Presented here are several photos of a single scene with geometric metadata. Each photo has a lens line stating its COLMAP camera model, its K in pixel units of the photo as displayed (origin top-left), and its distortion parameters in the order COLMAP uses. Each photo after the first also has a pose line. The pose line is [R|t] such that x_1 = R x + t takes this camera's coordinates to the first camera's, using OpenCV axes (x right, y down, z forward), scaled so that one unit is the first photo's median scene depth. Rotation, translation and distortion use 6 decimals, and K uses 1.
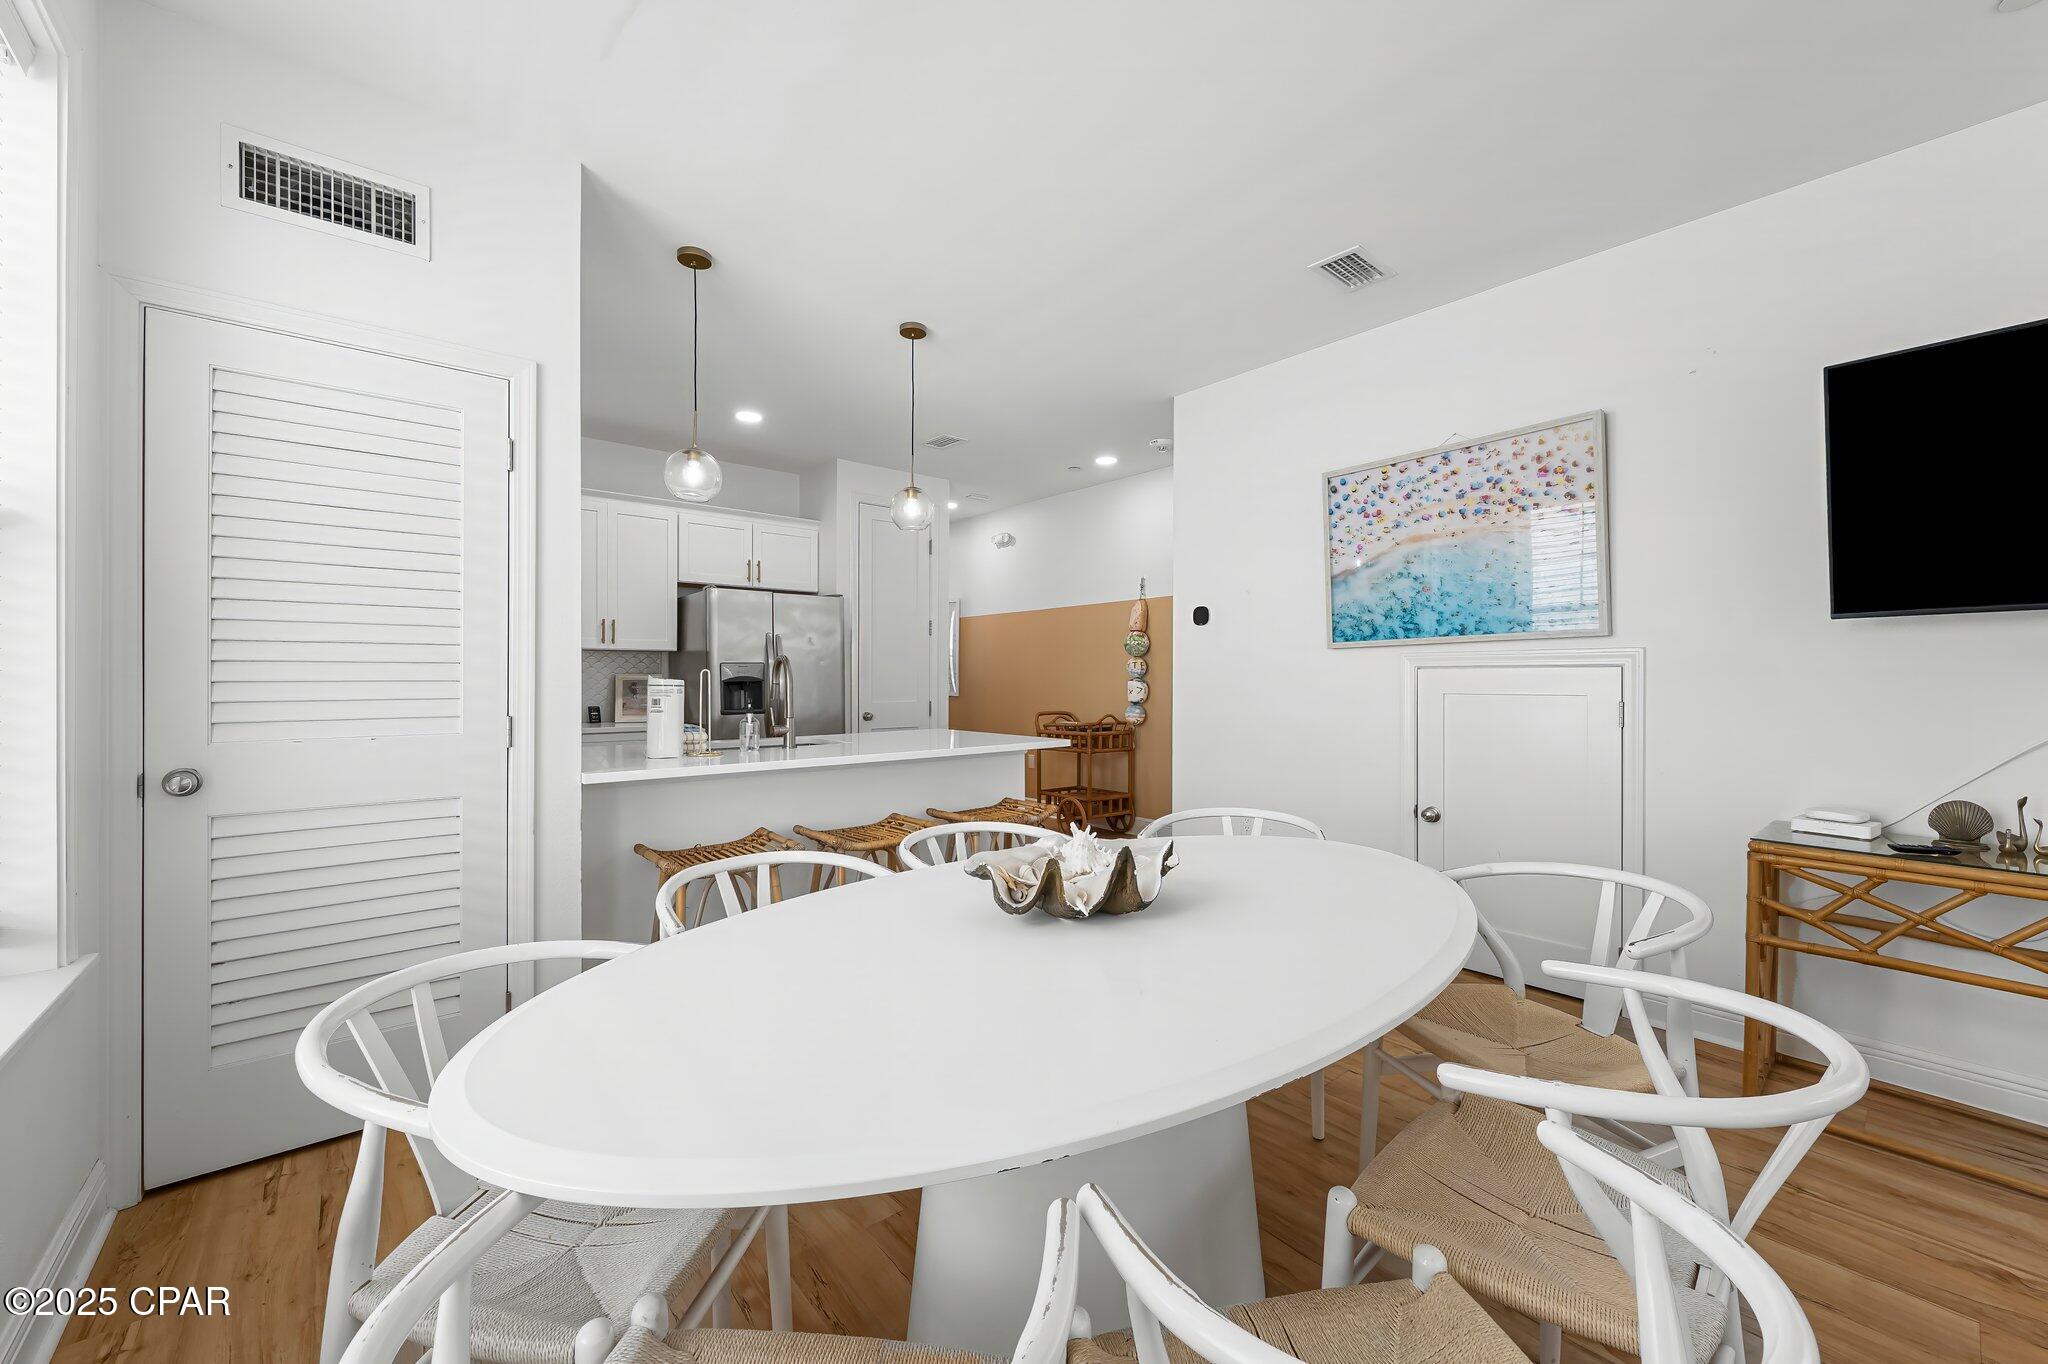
lens RADIAL K [[768.1, 0, 1032.5], [0, 768.1, 683.3], [0, 0, 1]] dist [-0.002678, -0.000453]
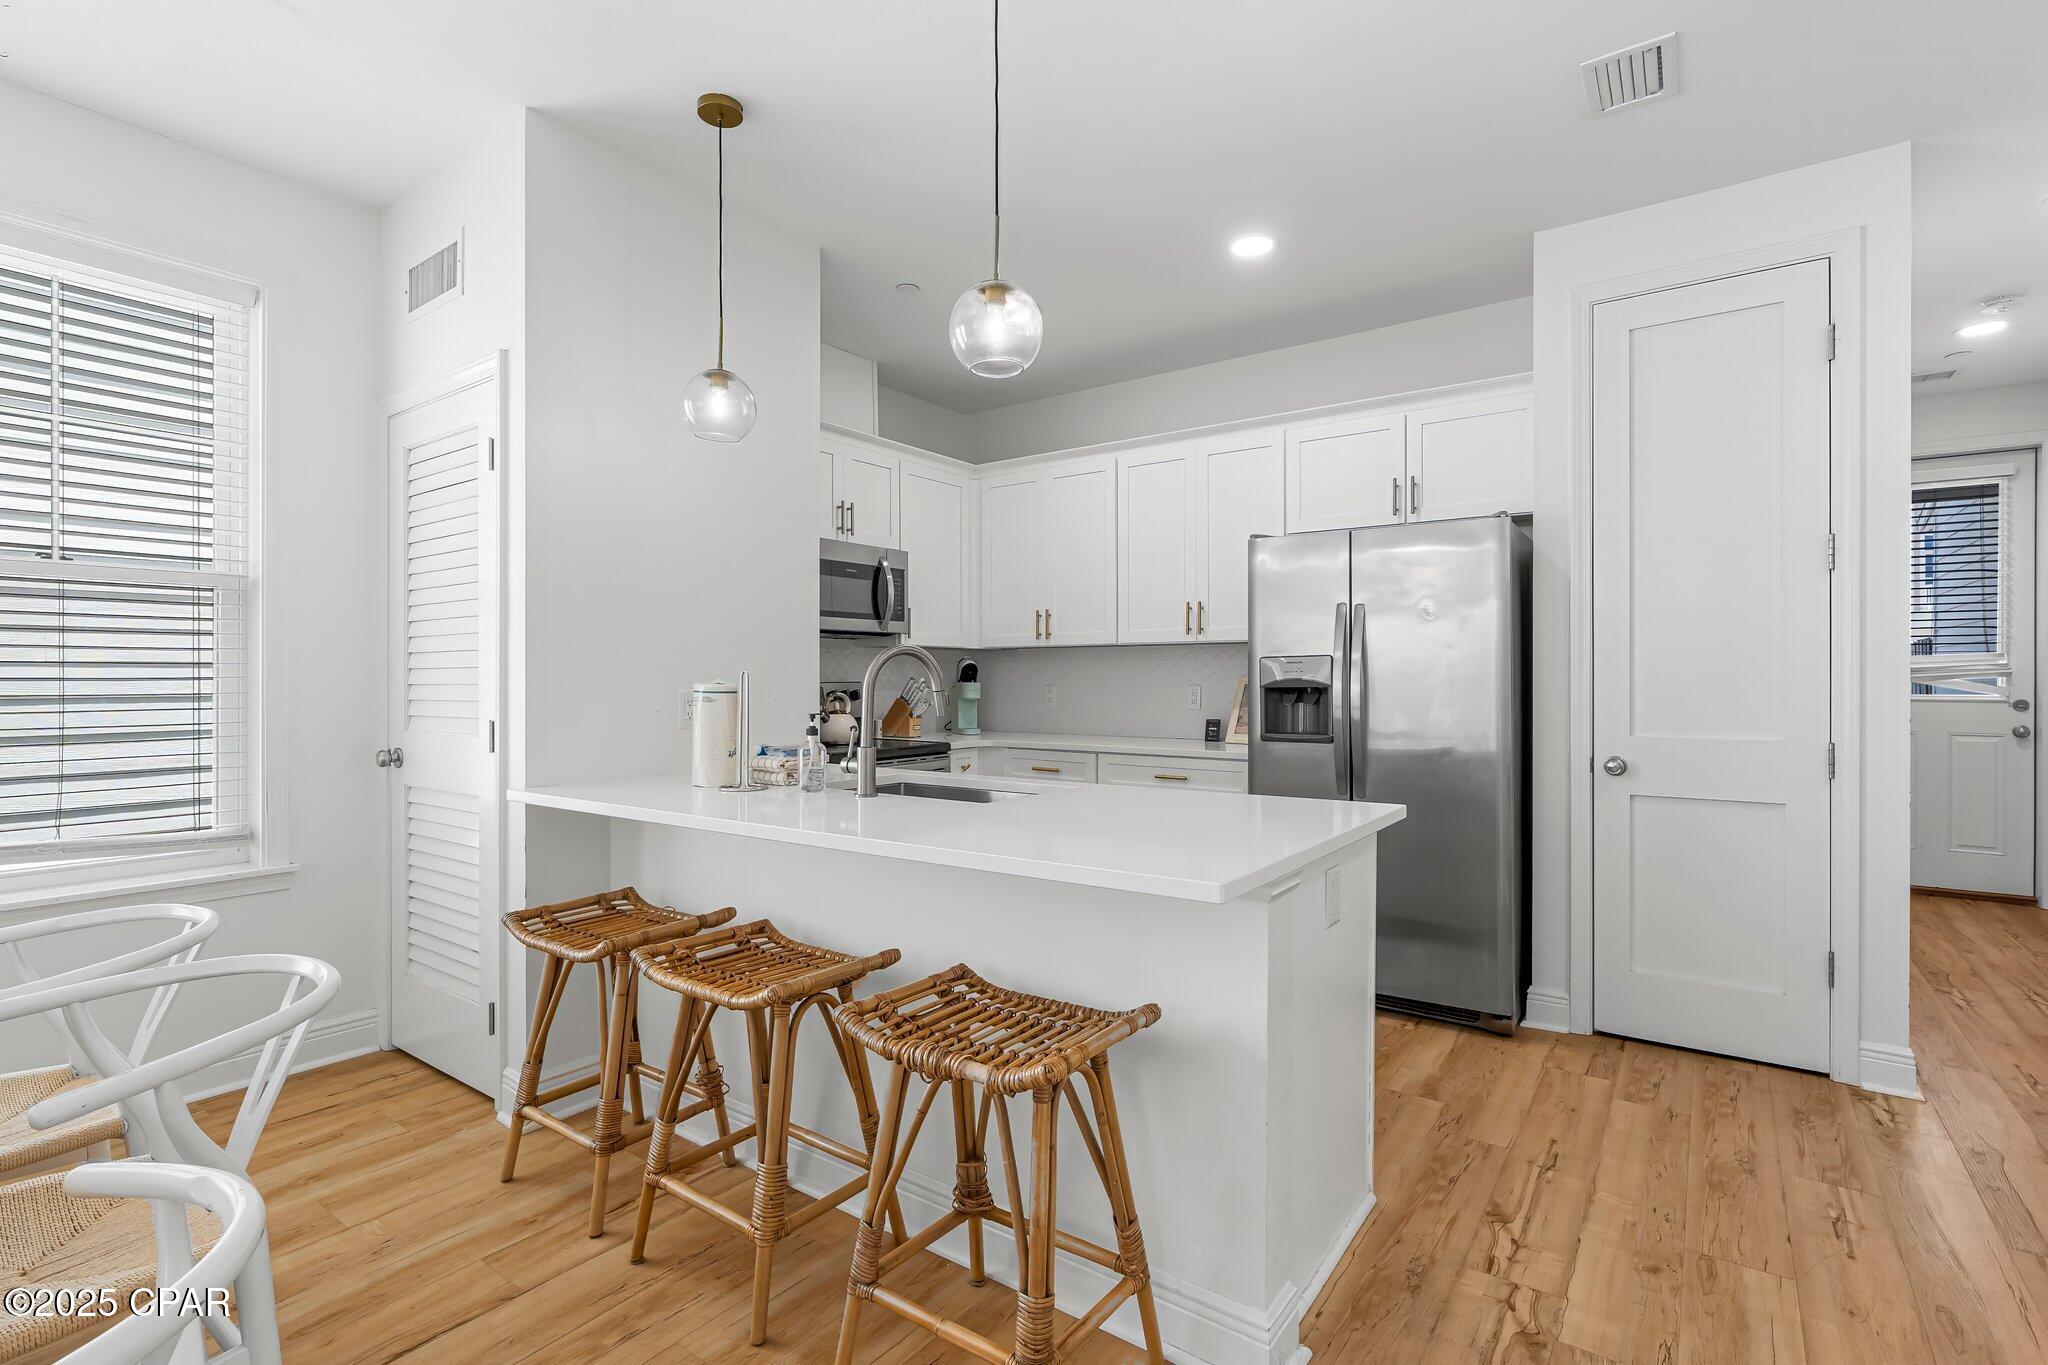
lens RADIAL K [[907.9, 0, 1026.7], [0, 907.9, 687.0], [0, 0, 1]] dist [-0.001669, -0.002891]
pose [[0.226731, 0.011280, -0.973892, 0.393814], [-0.003964, 0.999935, 0.010658, -0.013239], [0.973949, 0.001444, 0.226761, 0.922184]]
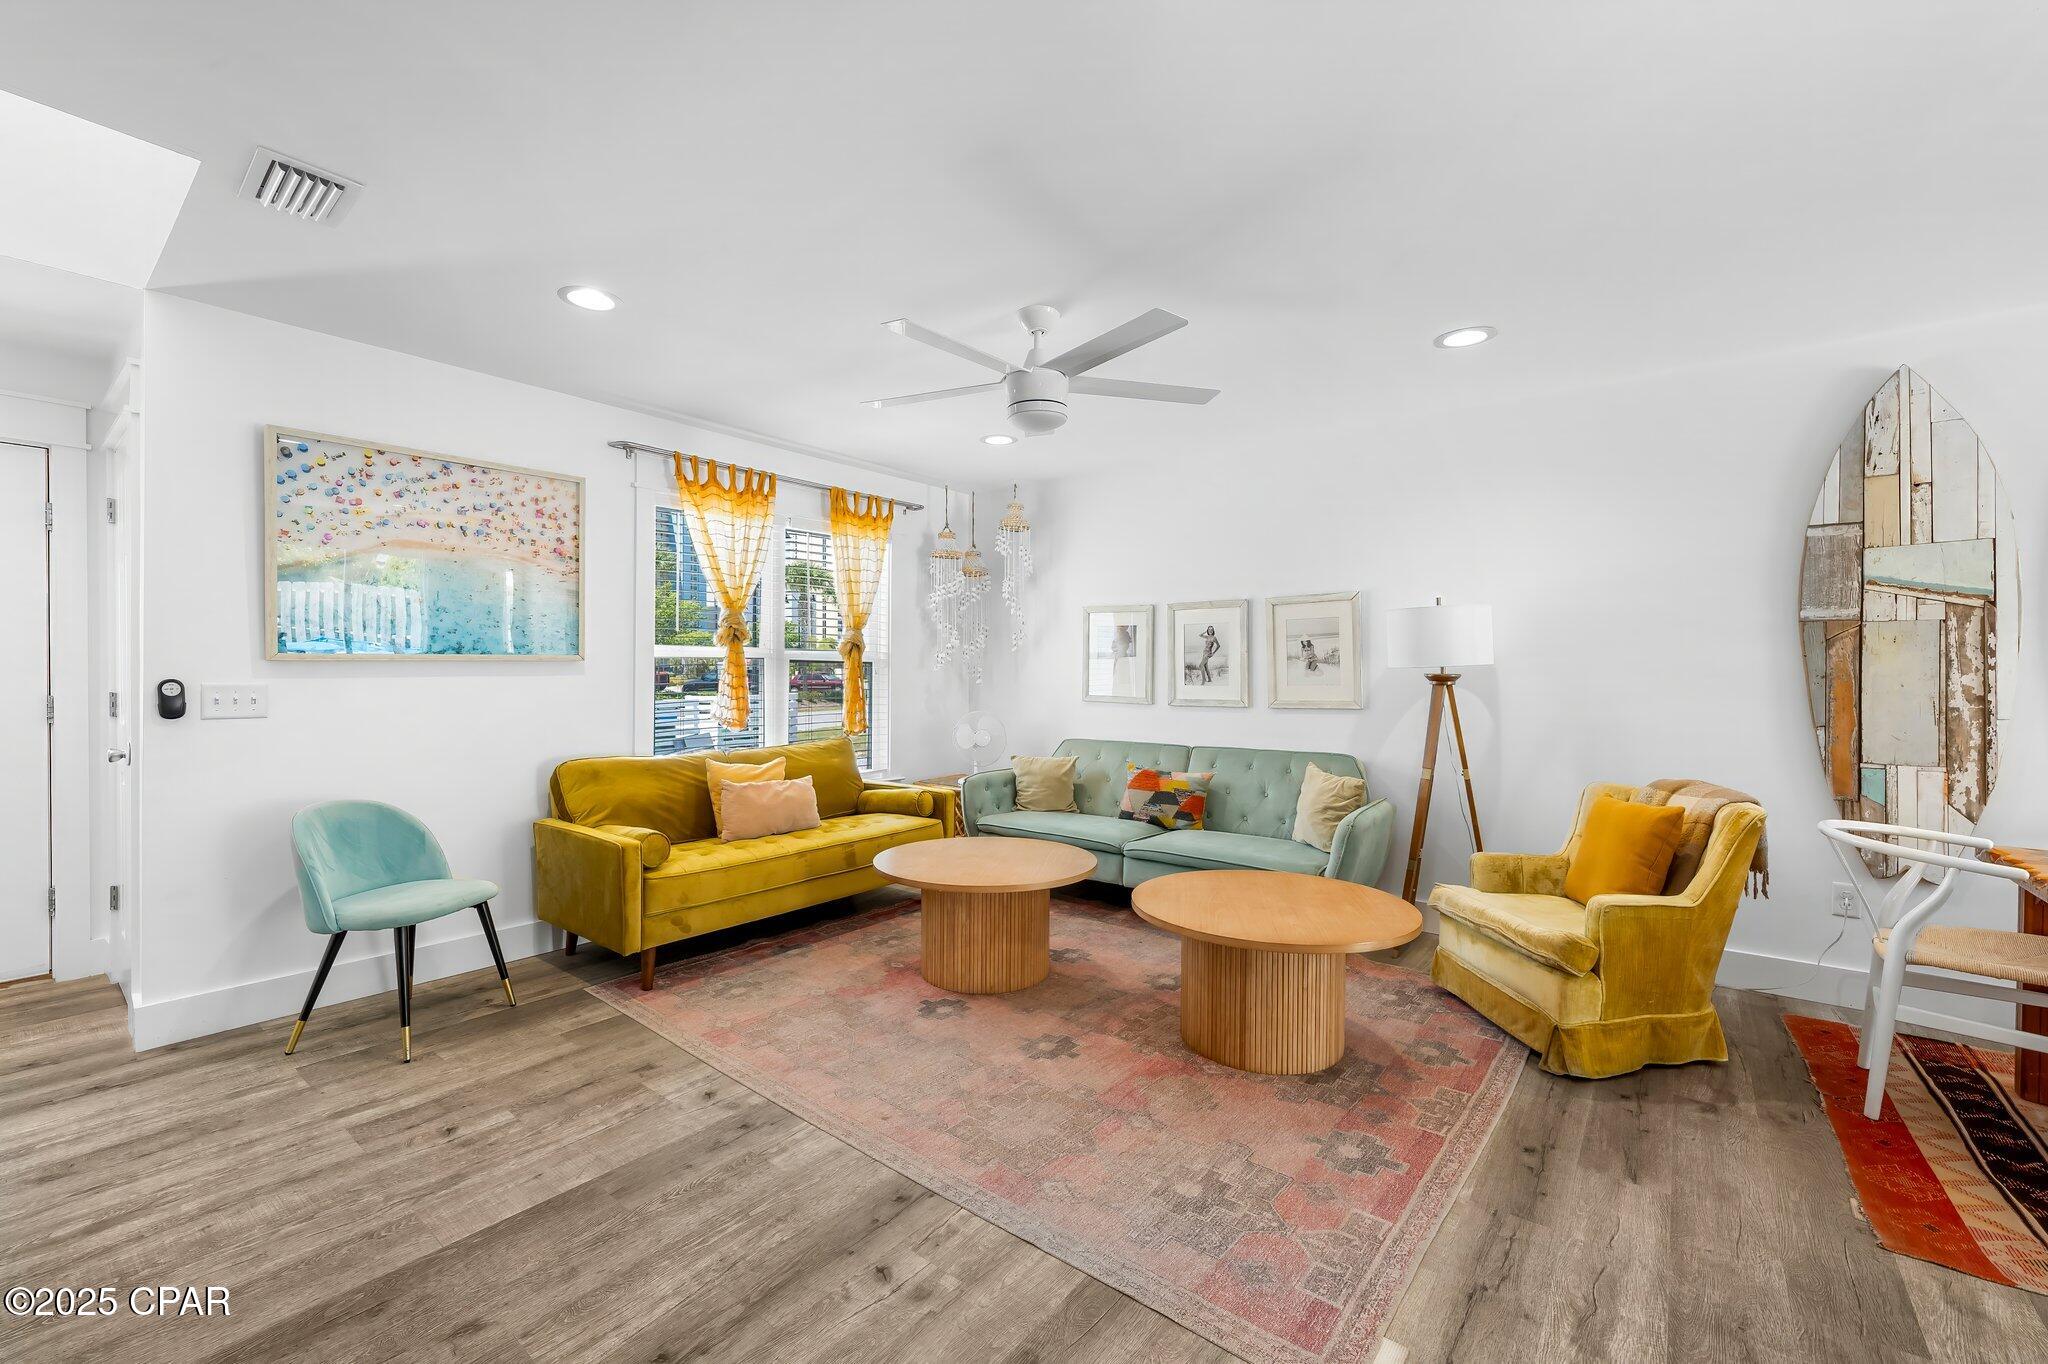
lens RADIAL K [[836.4, 0, 1018.4], [0, 836.4, 673.7], [0, 0, 1]] dist [-0.002599, -0.000916]
pose [[-0.184150, -0.002787, 0.982894, -0.593654], [-0.003706, 0.999991, 0.002141, -0.040156], [-0.982891, -0.003248, -0.184159, 0.469676]]
